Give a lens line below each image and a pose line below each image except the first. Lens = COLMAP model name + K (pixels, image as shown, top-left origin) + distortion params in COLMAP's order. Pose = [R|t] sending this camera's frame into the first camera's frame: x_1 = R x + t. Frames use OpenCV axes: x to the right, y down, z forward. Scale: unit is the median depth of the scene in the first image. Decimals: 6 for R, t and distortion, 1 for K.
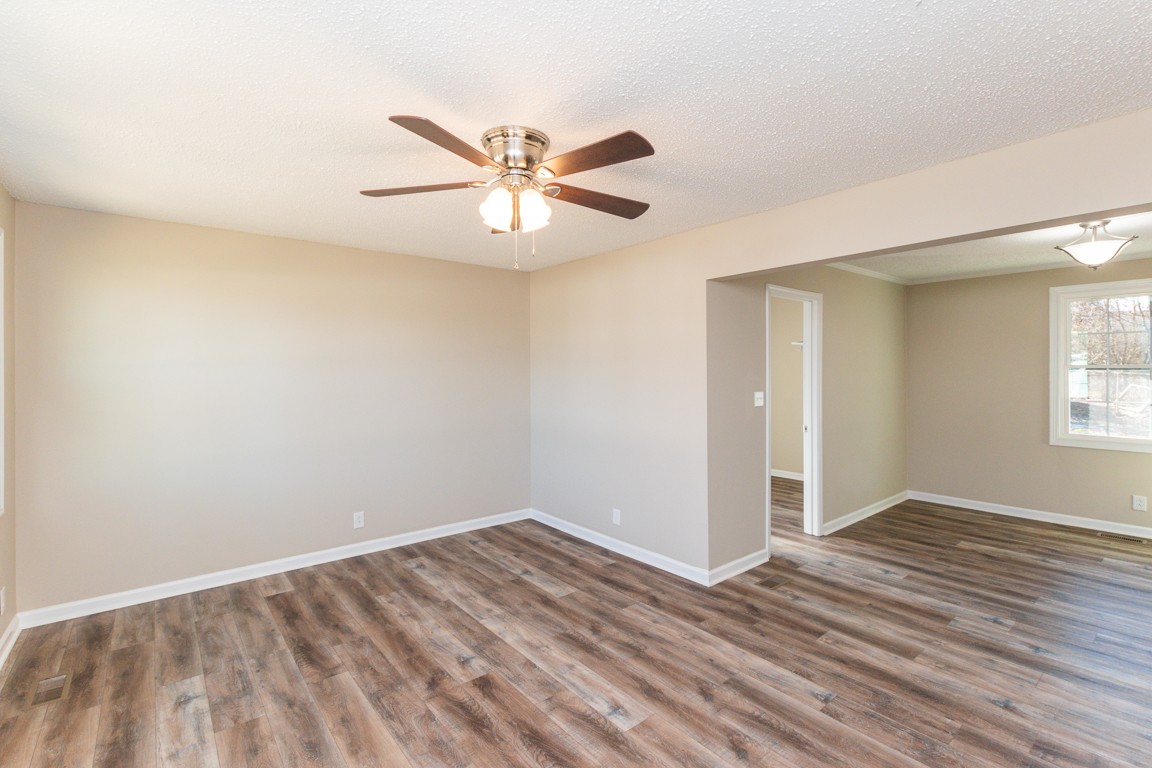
lens RADIAL K [[510.6, 0, 576.1], [0, 510.6, 363.8], [0, 0, 1]] dist [-0.000005, -0.000487]
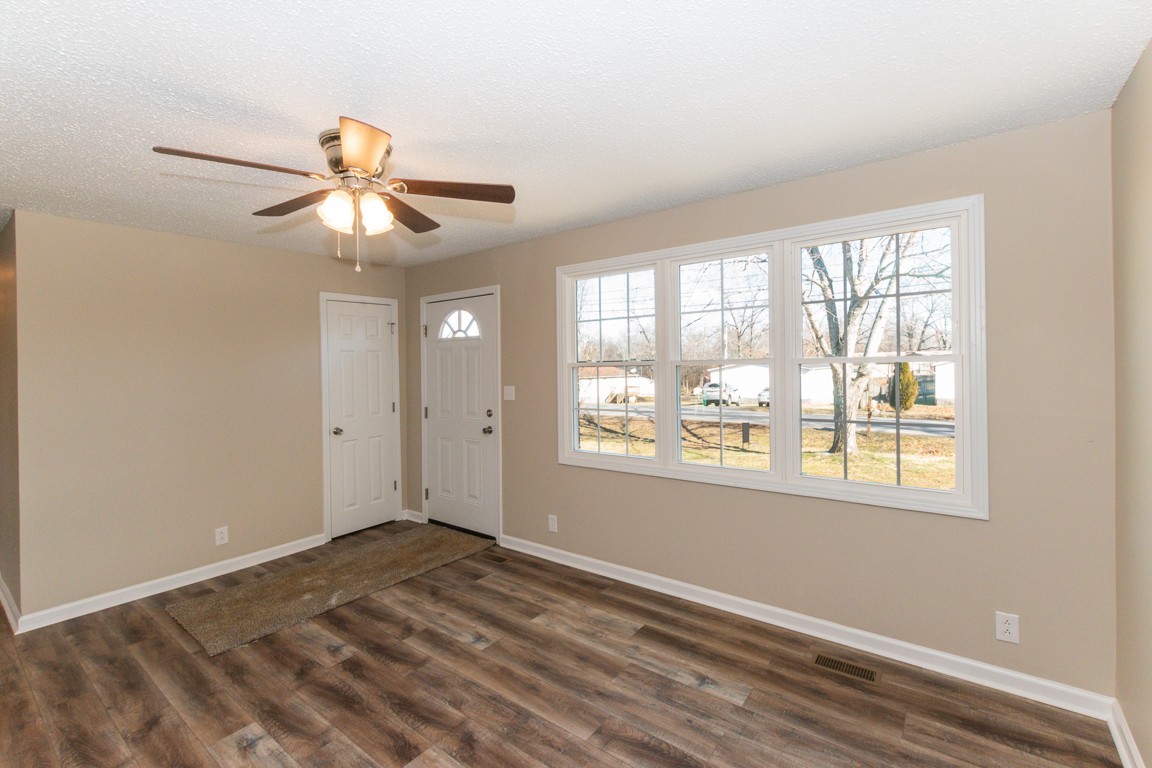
lens RADIAL K [[510.6, 0, 576.1], [0, 510.6, 363.8], [0, 0, 1]] dist [-0.000005, -0.000487]
pose [[-0.971594, 0.025869, -0.235234, -0.243350], [0.029129, 0.999522, -0.010391, 0.013789], [0.234853, -0.016948, -0.971883, 1.684532]]
